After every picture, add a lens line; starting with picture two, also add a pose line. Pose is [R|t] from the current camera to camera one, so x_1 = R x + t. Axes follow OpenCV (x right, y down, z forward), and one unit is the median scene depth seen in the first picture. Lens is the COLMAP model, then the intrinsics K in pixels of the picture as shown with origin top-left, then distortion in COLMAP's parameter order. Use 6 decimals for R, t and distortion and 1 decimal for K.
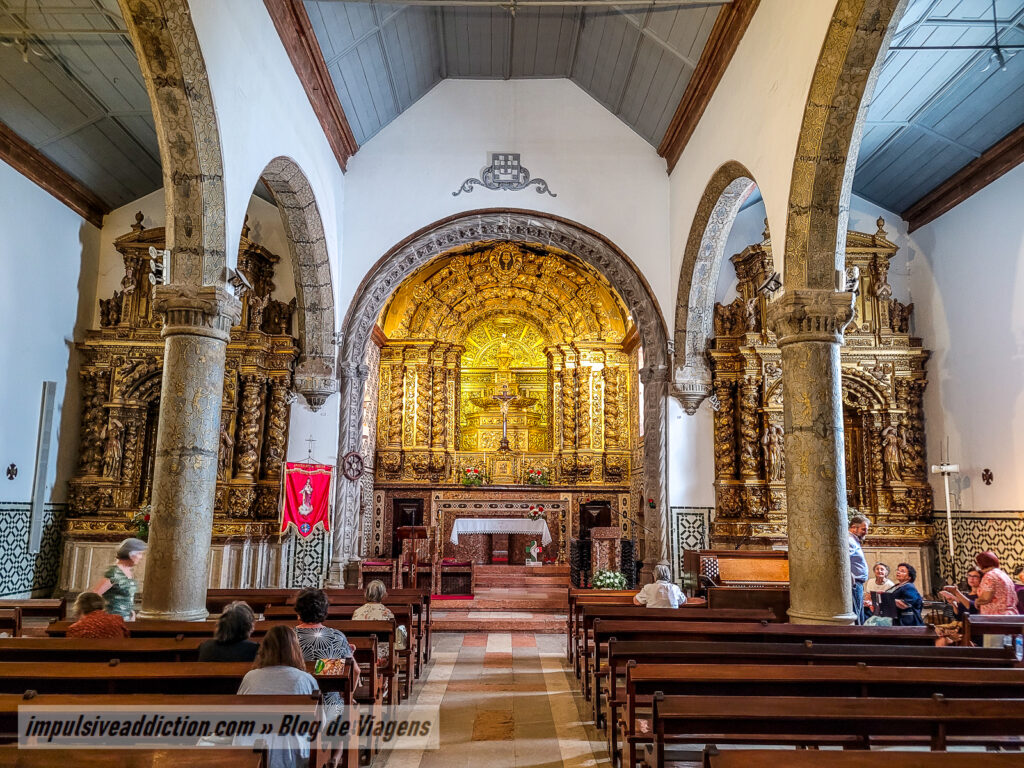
lens RADIAL K [[778.3, 0, 512.3], [0, 778.3, 384.4], [0, 0, 1]] dist [0.036344, -0.001792]
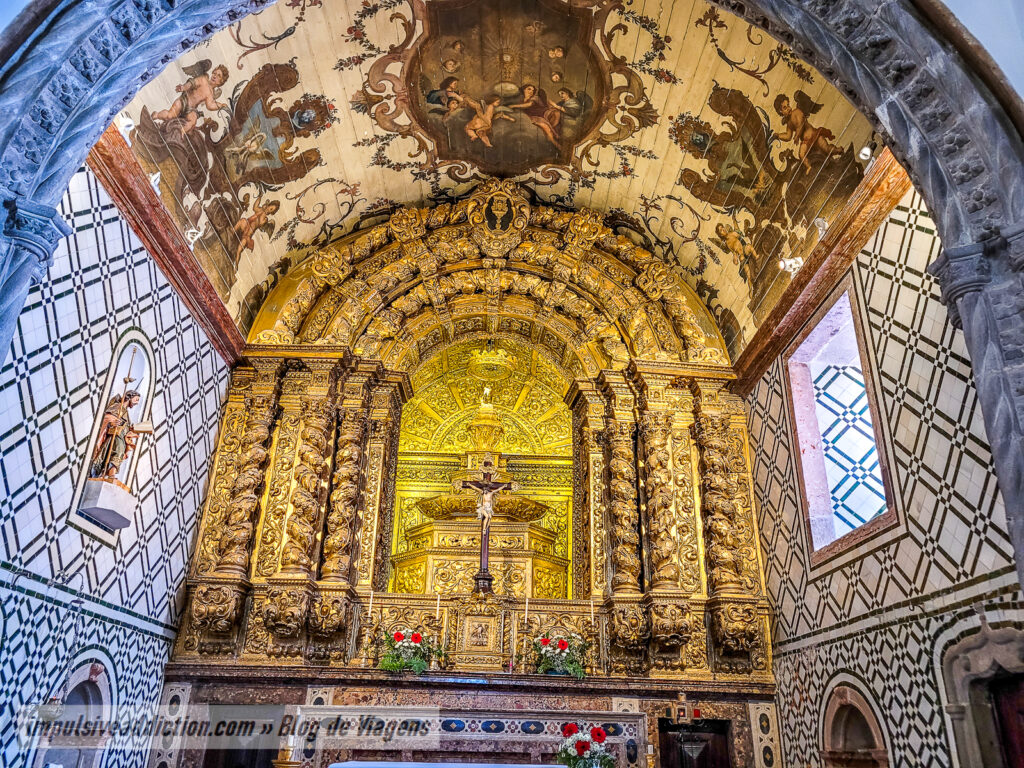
lens RADIAL K [[778.3, 0, 513.0], [0, 778.3, 385.5], [0, 0, 1]] dist [0.036344, -0.001792]
pose [[0.998883, 0.033957, 0.032857, -0.011755], [-0.023964, 0.963371, -0.267101, 0.089300], [-0.040724, 0.266015, 0.963108, 0.534784]]
